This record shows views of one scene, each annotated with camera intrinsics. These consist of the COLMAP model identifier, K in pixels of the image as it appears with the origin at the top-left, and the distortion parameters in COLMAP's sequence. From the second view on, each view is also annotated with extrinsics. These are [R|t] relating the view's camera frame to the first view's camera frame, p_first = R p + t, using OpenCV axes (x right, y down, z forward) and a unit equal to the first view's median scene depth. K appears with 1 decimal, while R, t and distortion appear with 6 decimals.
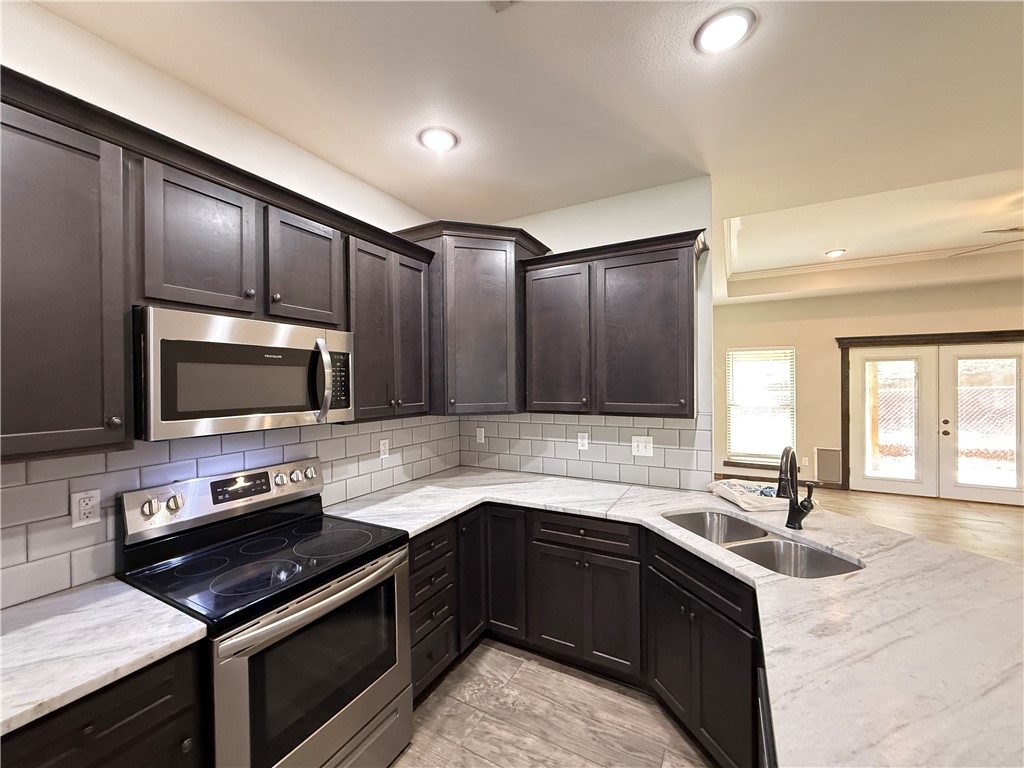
lens RADIAL K [[408.5, 0, 510.2], [0, 408.5, 383.9], [0, 0, 1]] dist [-0.002112, 0.000122]
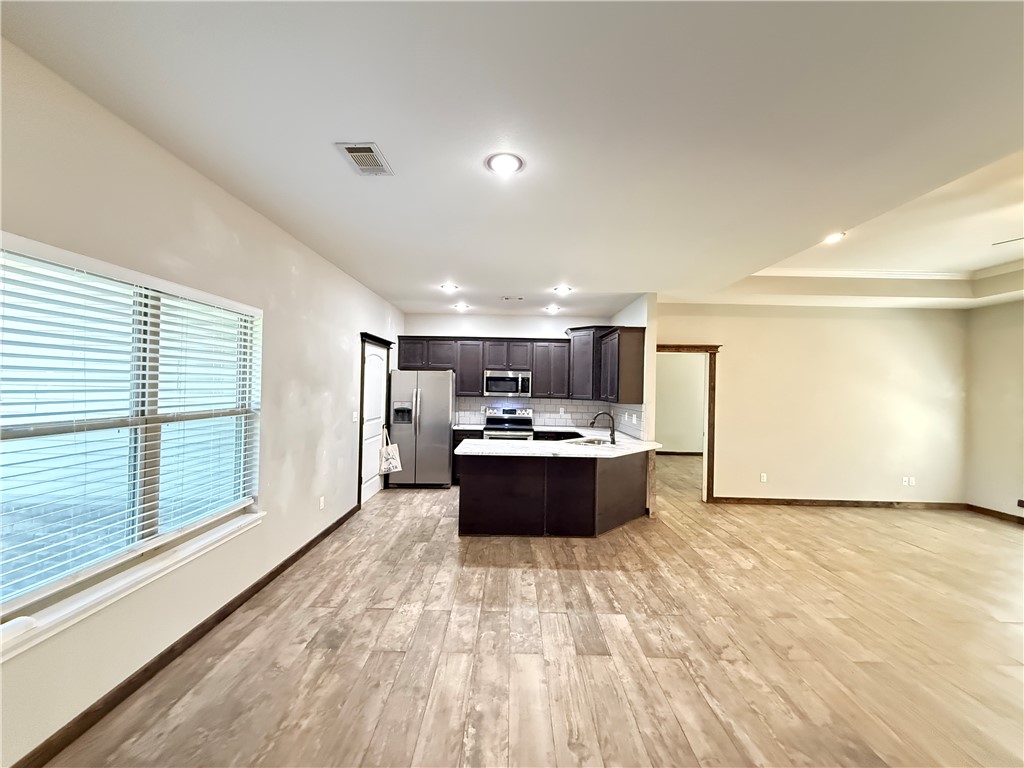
lens RADIAL K [[407.1, 0, 508.8], [0, 407.1, 384.7], [0, 0, 1]] dist [-0.000171, -0.000101]
pose [[0.472352, 0.014771, -0.881286, 2.173422], [-0.029406, 0.999567, 0.000992, -0.010775], [0.880920, 0.025447, 0.472582, -0.676879]]
